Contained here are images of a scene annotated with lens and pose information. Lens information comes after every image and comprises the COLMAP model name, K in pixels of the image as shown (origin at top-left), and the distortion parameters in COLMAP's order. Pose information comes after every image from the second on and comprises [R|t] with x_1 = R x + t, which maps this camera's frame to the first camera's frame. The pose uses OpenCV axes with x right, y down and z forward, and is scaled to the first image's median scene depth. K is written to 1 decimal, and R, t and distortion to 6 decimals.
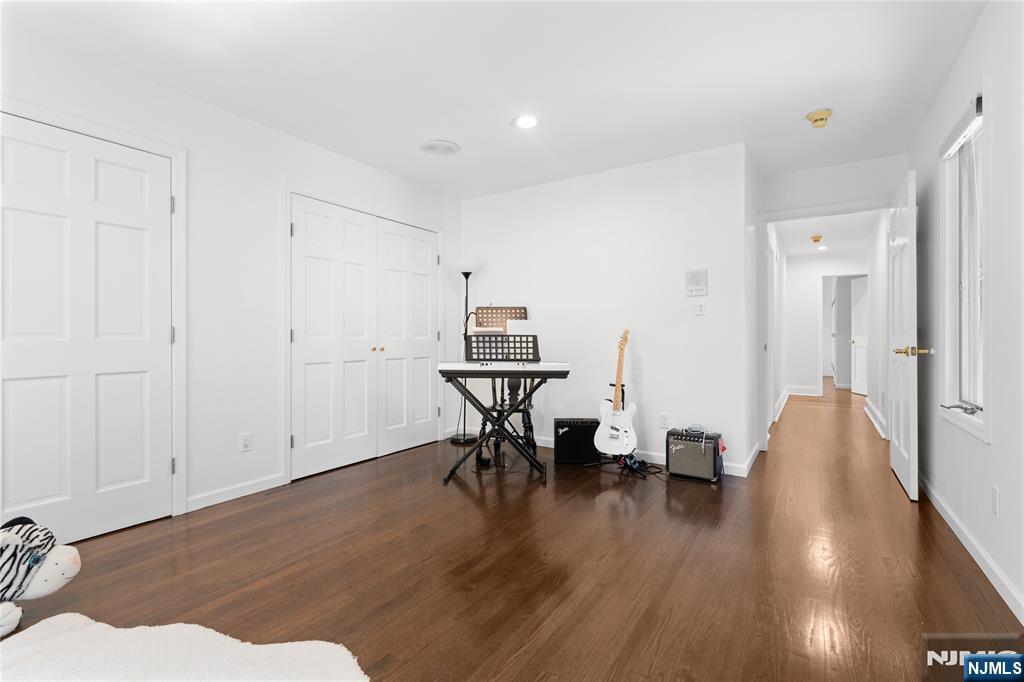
lens RADIAL K [[465.8, 0, 514.2], [0, 465.8, 340.0], [0, 0, 1]] dist [-0.000879, 0.000274]
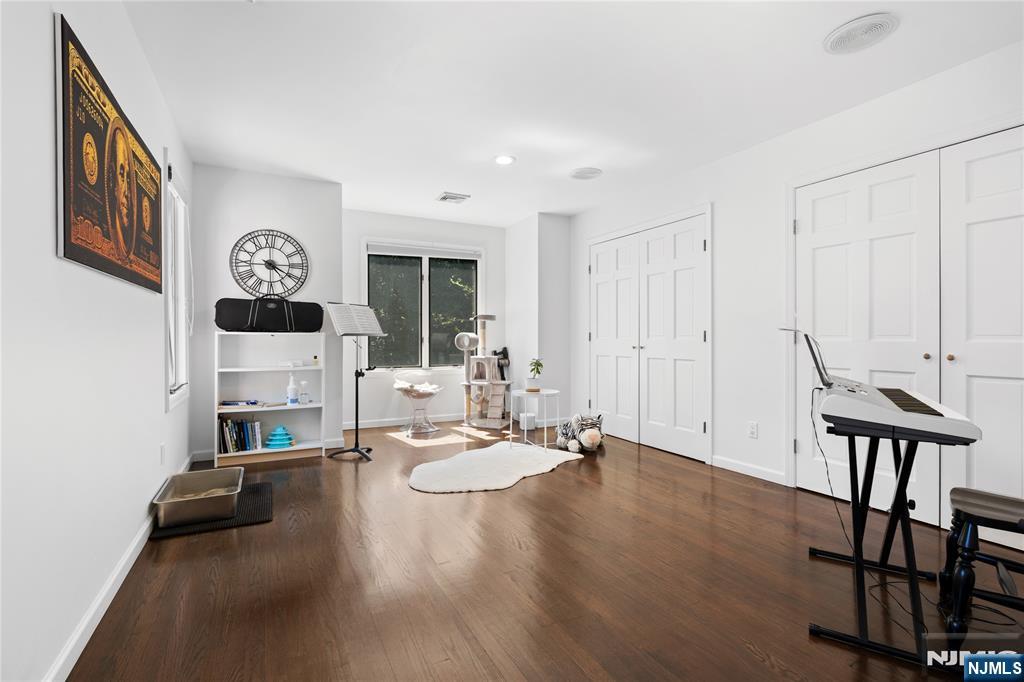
lens RADIAL K [[465.8, 0, 514.2], [0, 465.8, 340.0], [0, 0, 1]] dist [-0.000879, 0.000274]
pose [[-0.492583, 0.003113, -0.870260, 0.651568], [-0.005247, 0.999965, 0.006547, -0.005585], [0.870250, 0.007791, -0.492549, 0.964083]]
